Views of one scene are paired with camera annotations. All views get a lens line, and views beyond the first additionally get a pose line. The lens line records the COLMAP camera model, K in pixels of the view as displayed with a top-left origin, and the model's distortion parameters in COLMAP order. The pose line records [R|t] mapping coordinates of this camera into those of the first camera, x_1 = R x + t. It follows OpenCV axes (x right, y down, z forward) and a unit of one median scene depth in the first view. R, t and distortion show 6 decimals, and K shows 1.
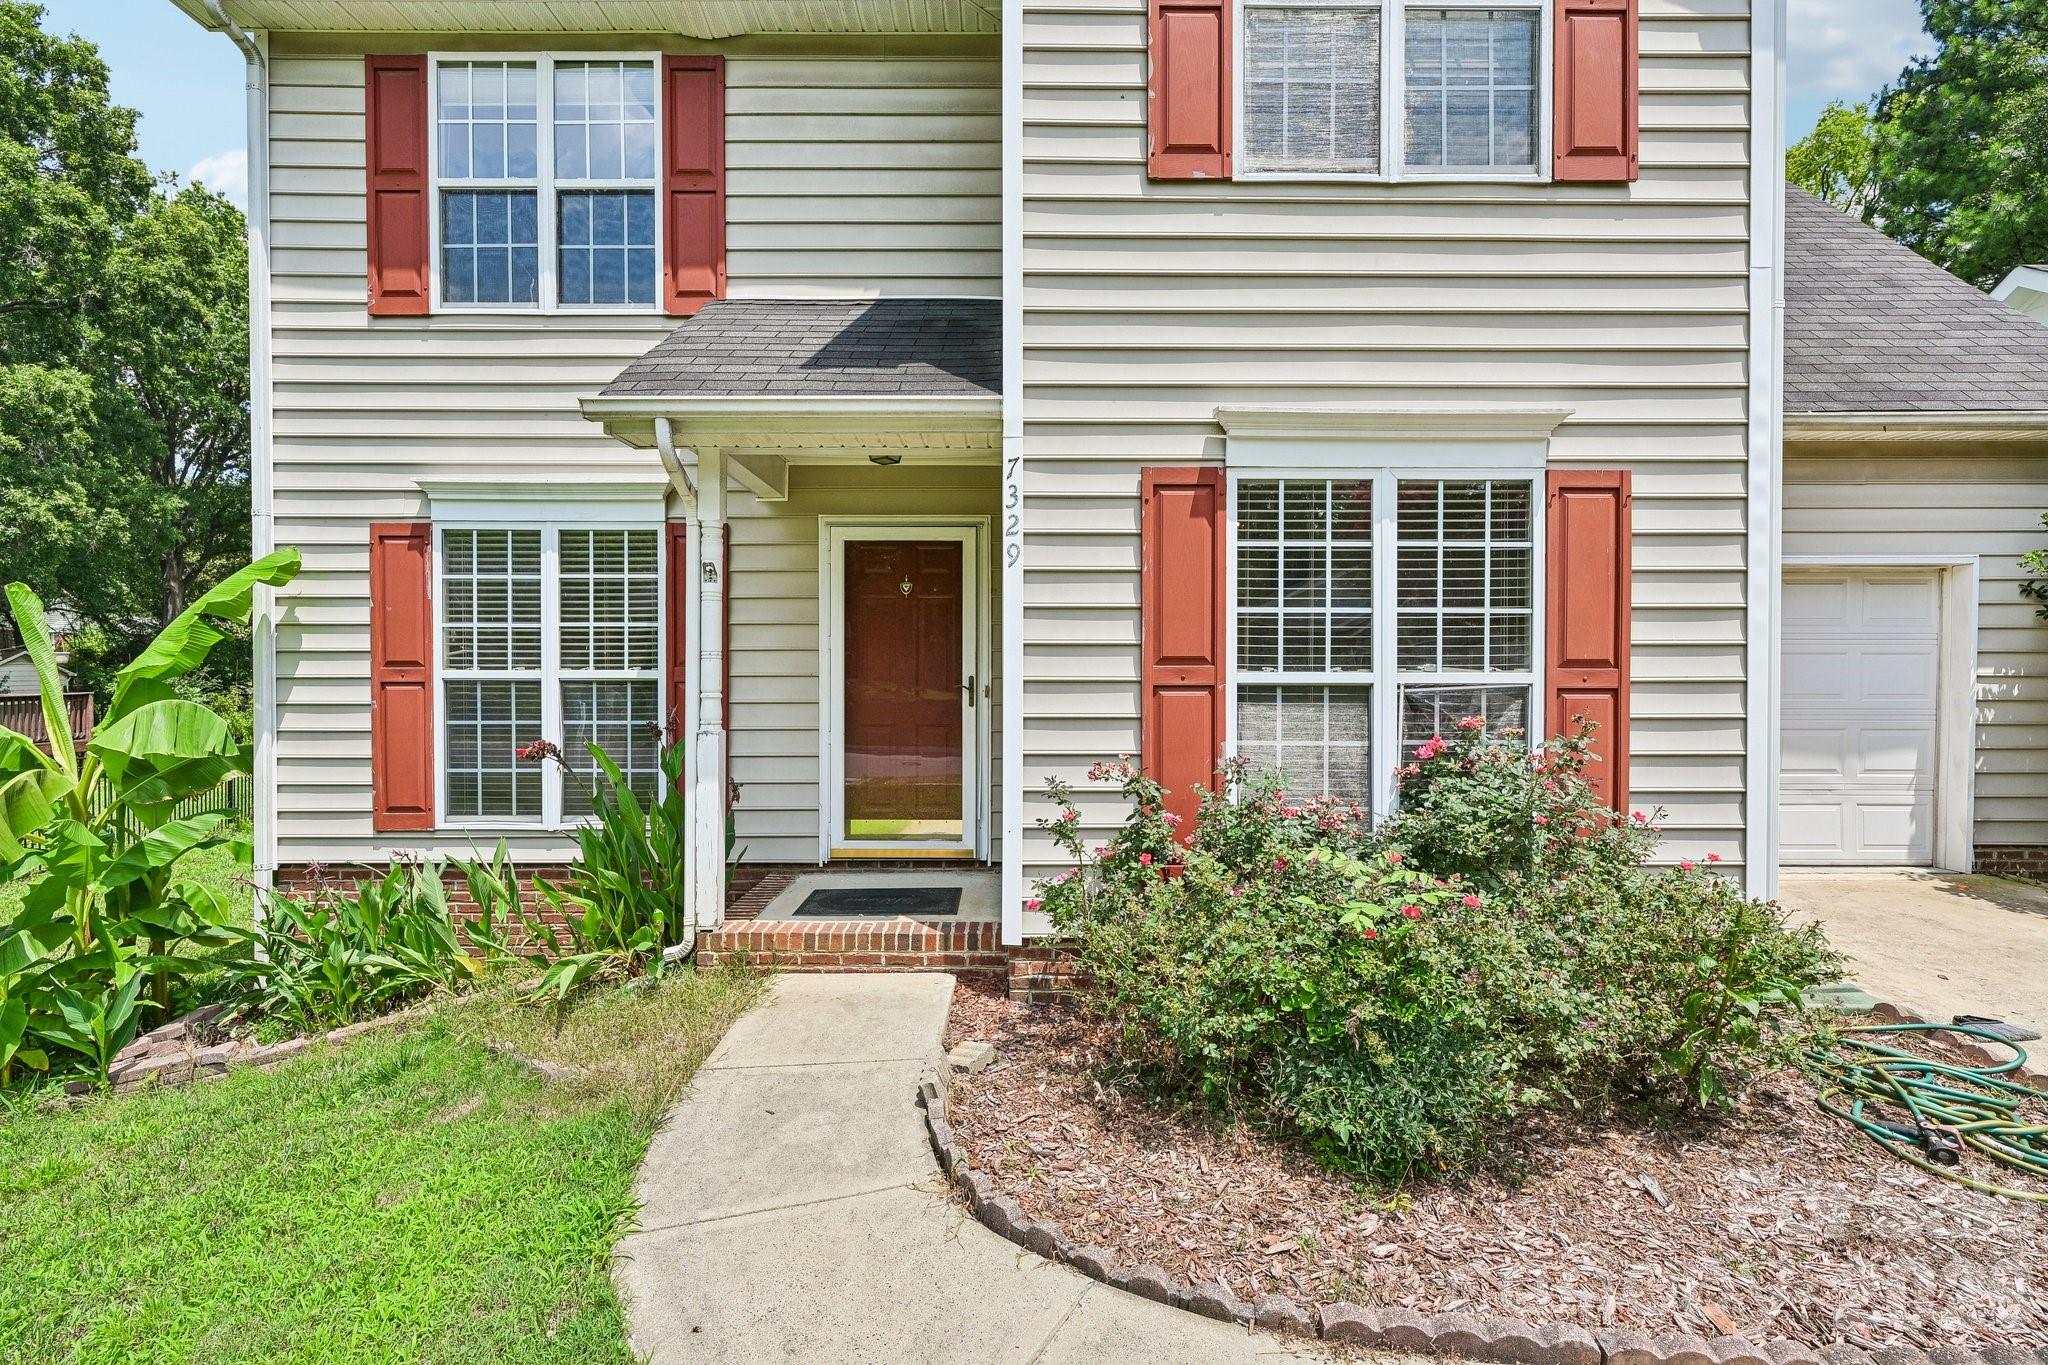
lens RADIAL K [[920.2, 0, 1028.3], [0, 920.2, 671.7], [0, 0, 1]] dist [-0.000950, 0.000760]
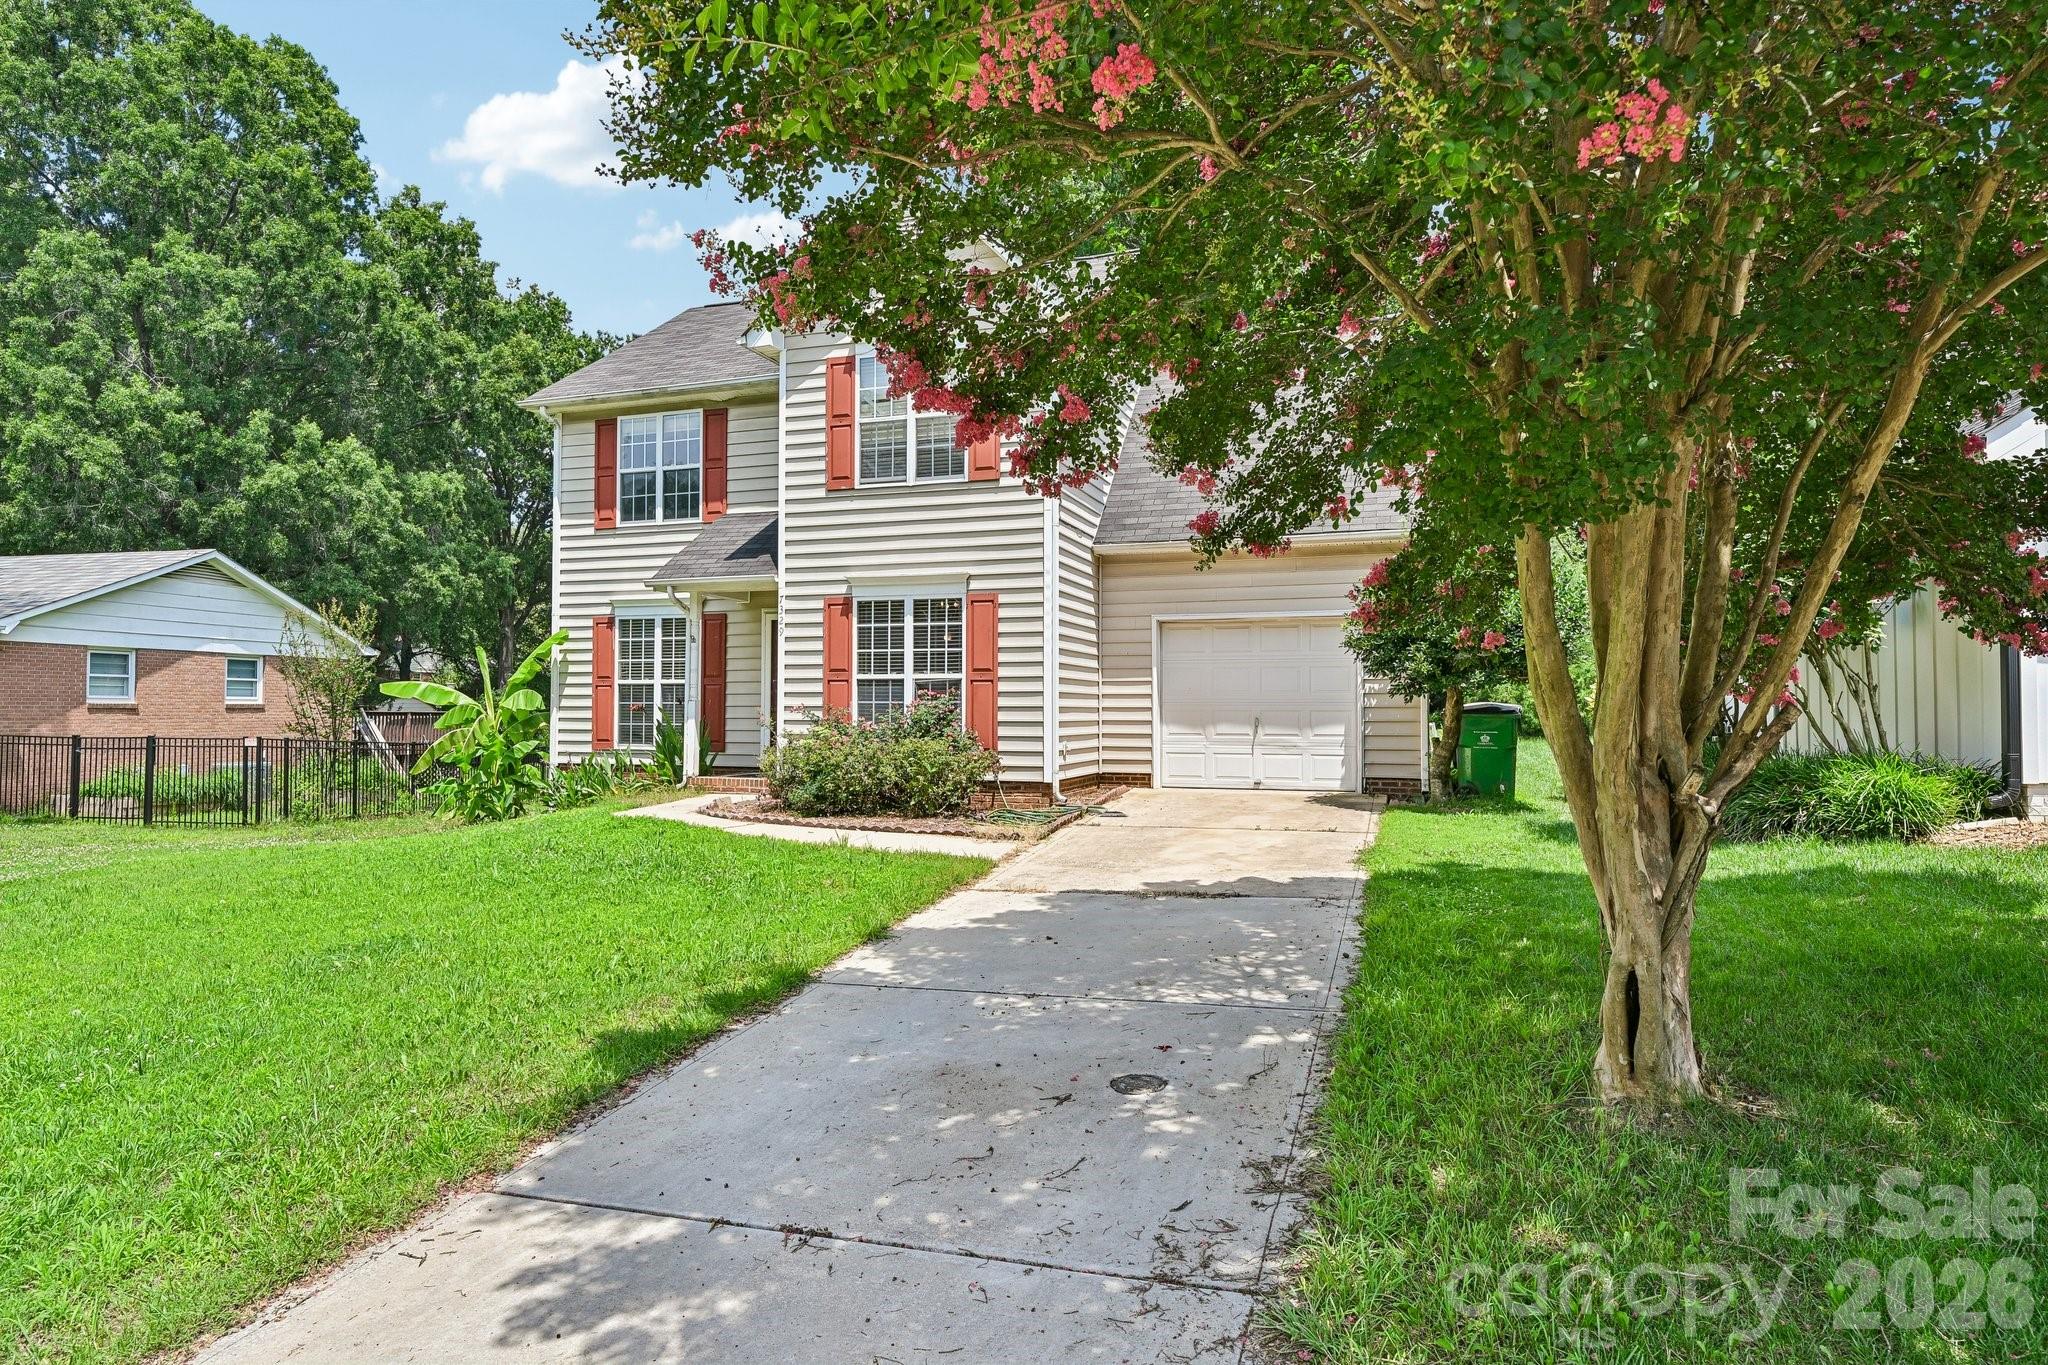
lens RADIAL K [[1196.9, 0, 1035.0], [0, 1196.9, 660.8], [0, 0, 1]] dist [-0.003223, -0.000978]
pose [[0.946712, -0.011993, -0.321857, 1.332433], [-0.003139, 0.998916, -0.046453, 0.086778], [0.322065, 0.044988, 0.945648, -1.517145]]
